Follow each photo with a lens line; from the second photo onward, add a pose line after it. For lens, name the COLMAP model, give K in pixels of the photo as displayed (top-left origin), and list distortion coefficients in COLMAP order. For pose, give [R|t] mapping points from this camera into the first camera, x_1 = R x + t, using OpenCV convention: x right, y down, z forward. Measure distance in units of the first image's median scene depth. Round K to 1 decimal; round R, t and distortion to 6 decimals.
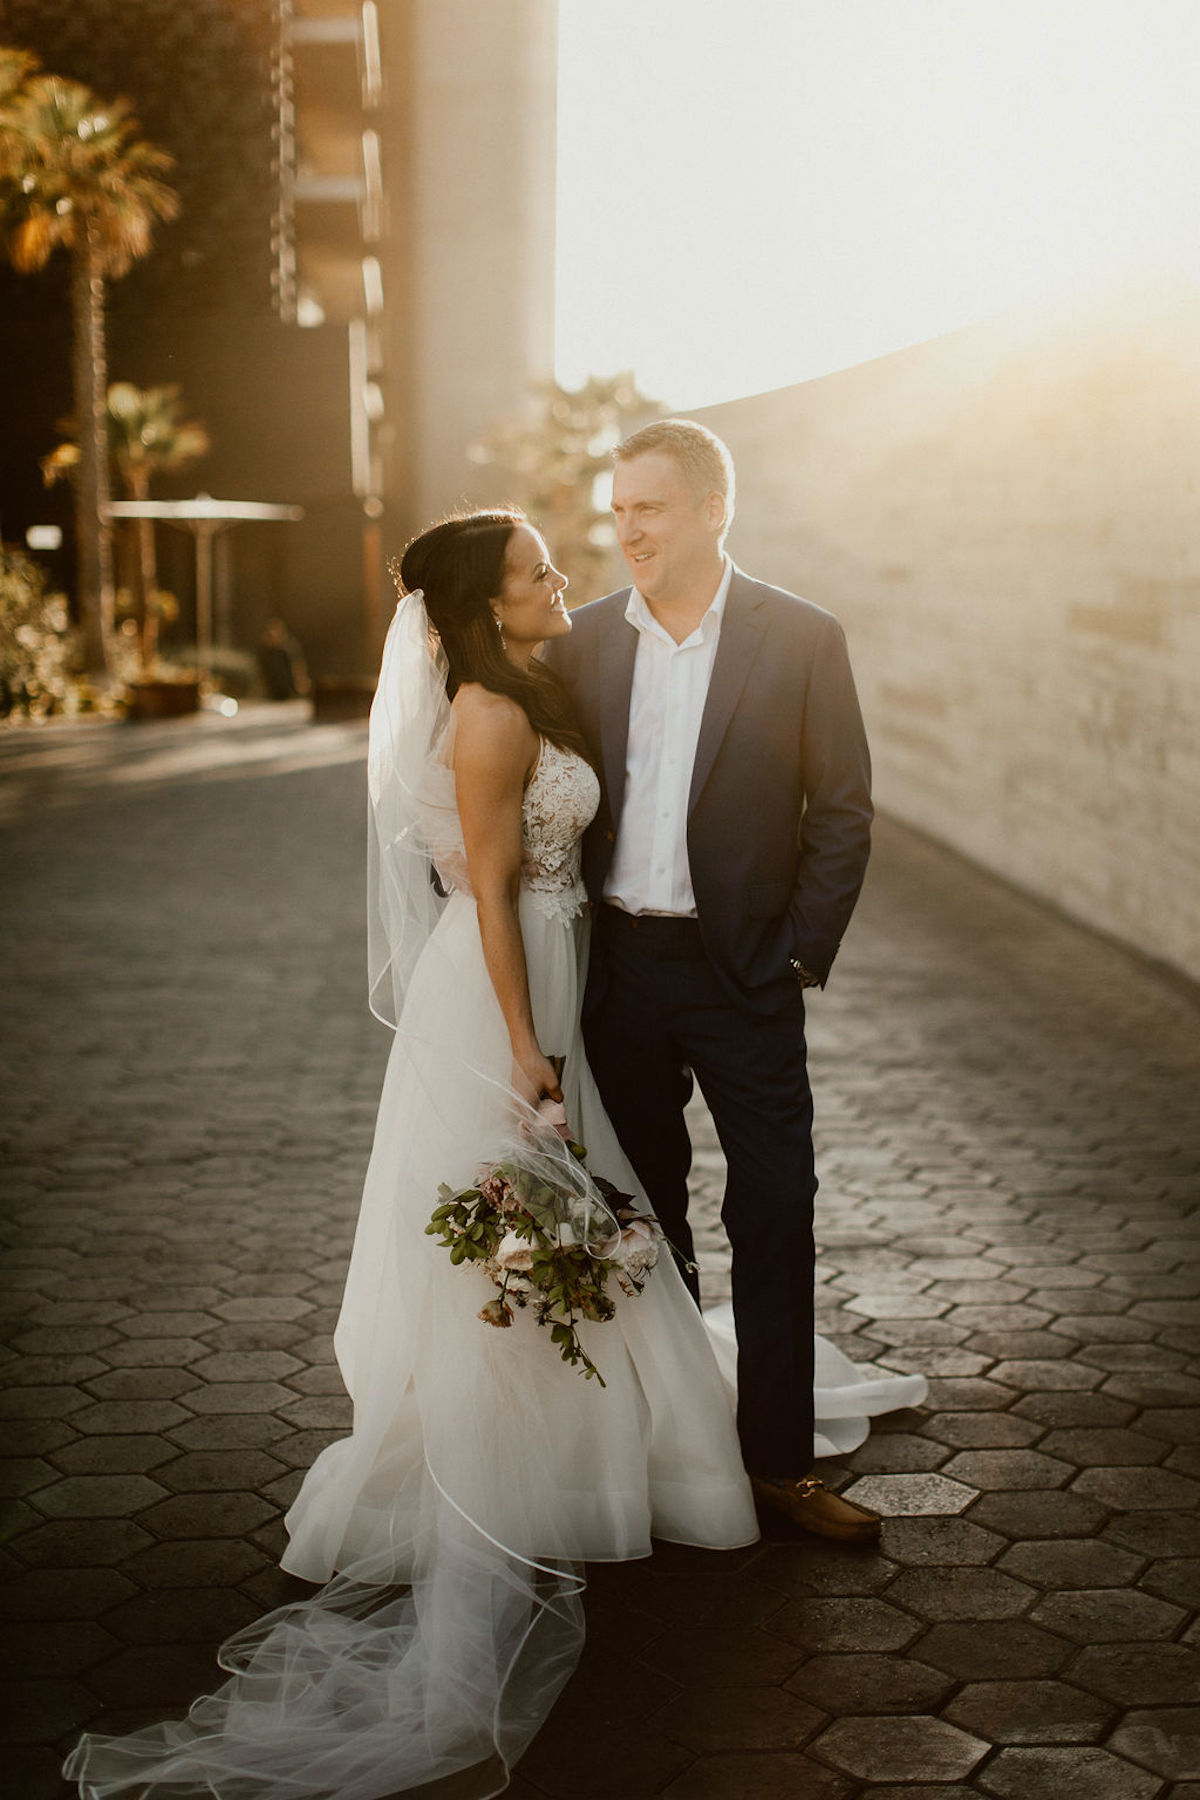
lens RADIAL K [[2619.0, 0, 634.1], [0, 2619.0, 918.8], [0, 0, 1]] dist [0.081392, 0.049800]
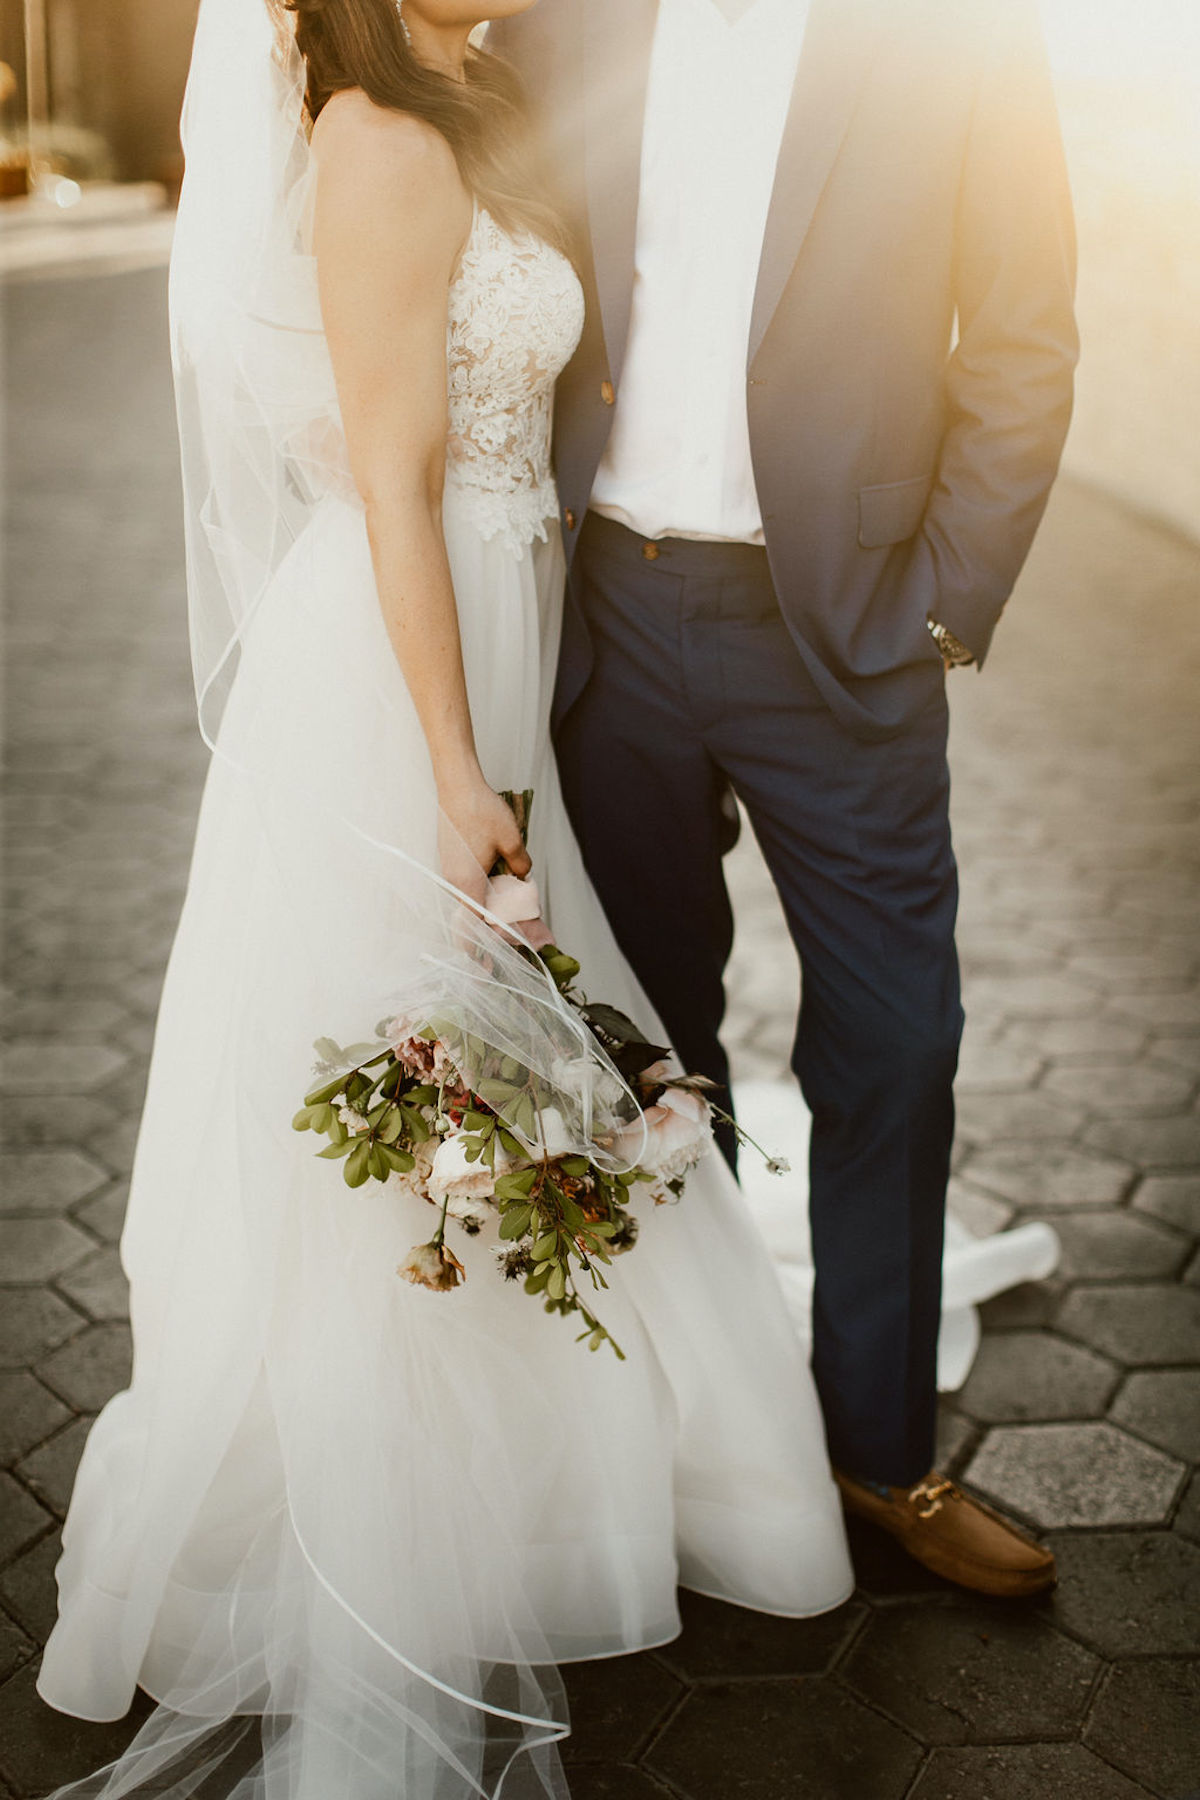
lens RADIAL K [[2619.0, 0, 634.1], [0, 2619.0, 918.8], [0, 0, 1]] dist [0.081392, 0.049800]
pose [[0.998643, -0.001338, 0.052065, -0.031745], [-0.008263, 0.982939, 0.183748, -0.023722], [-0.051422, -0.183929, 0.981593, 0.422955]]
